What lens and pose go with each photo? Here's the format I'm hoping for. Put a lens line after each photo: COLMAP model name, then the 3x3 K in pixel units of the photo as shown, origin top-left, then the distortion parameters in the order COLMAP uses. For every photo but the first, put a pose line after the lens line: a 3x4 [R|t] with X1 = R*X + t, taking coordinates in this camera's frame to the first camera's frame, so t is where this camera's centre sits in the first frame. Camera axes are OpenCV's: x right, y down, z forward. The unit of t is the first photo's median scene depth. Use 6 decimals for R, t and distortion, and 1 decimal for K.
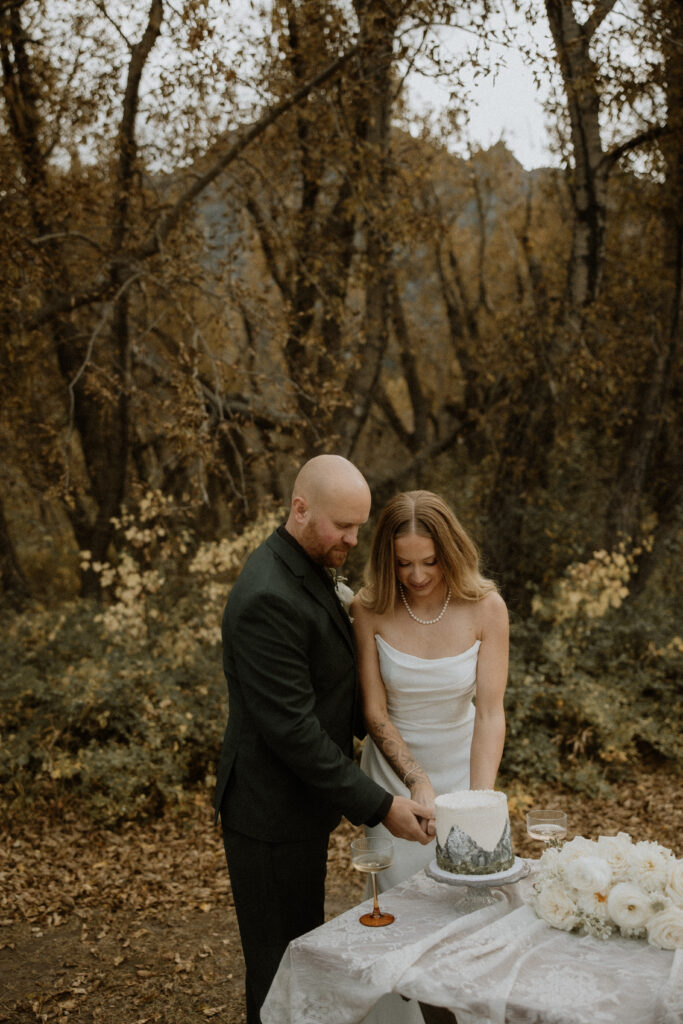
lens RADIAL K [[1099.6, 0, 279.3], [0, 1099.6, 481.6], [0, 0, 1]] dist [-0.061410, 0.024816]
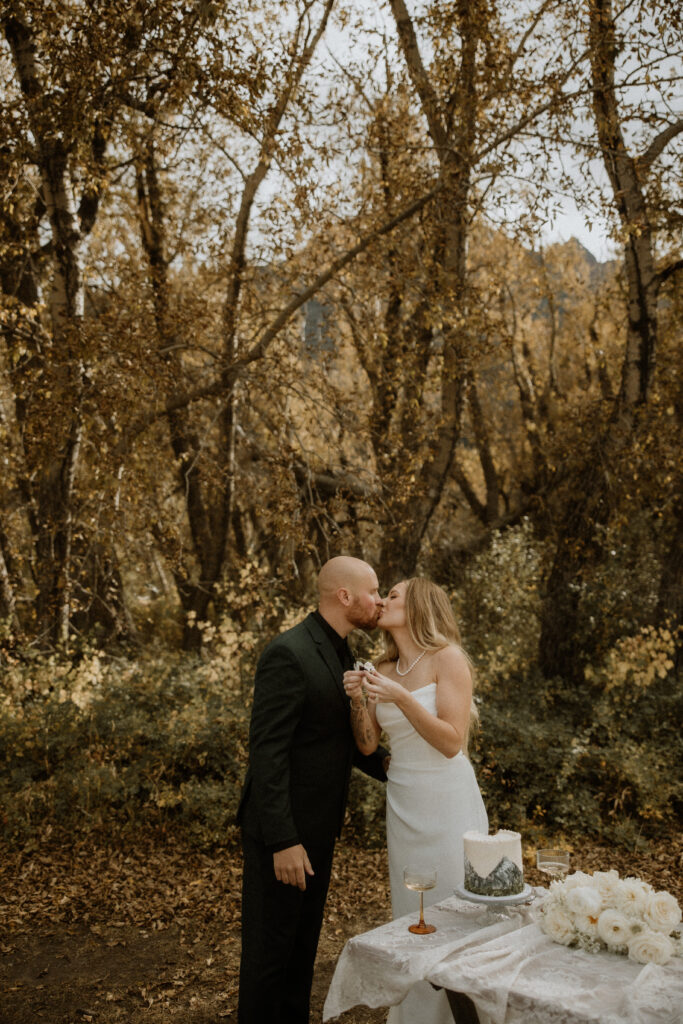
lens RADIAL K [[1152.0, 0, 279.9], [0, 1152.0, 398.8], [0, 0, 1]] dist [-0.087870, 0.050062]
pose [[0.996242, 0.028437, -0.081810, 0.010783], [-0.036105, 0.994934, -0.093827, -0.050993], [0.078728, 0.096428, 0.992222, -0.229868]]
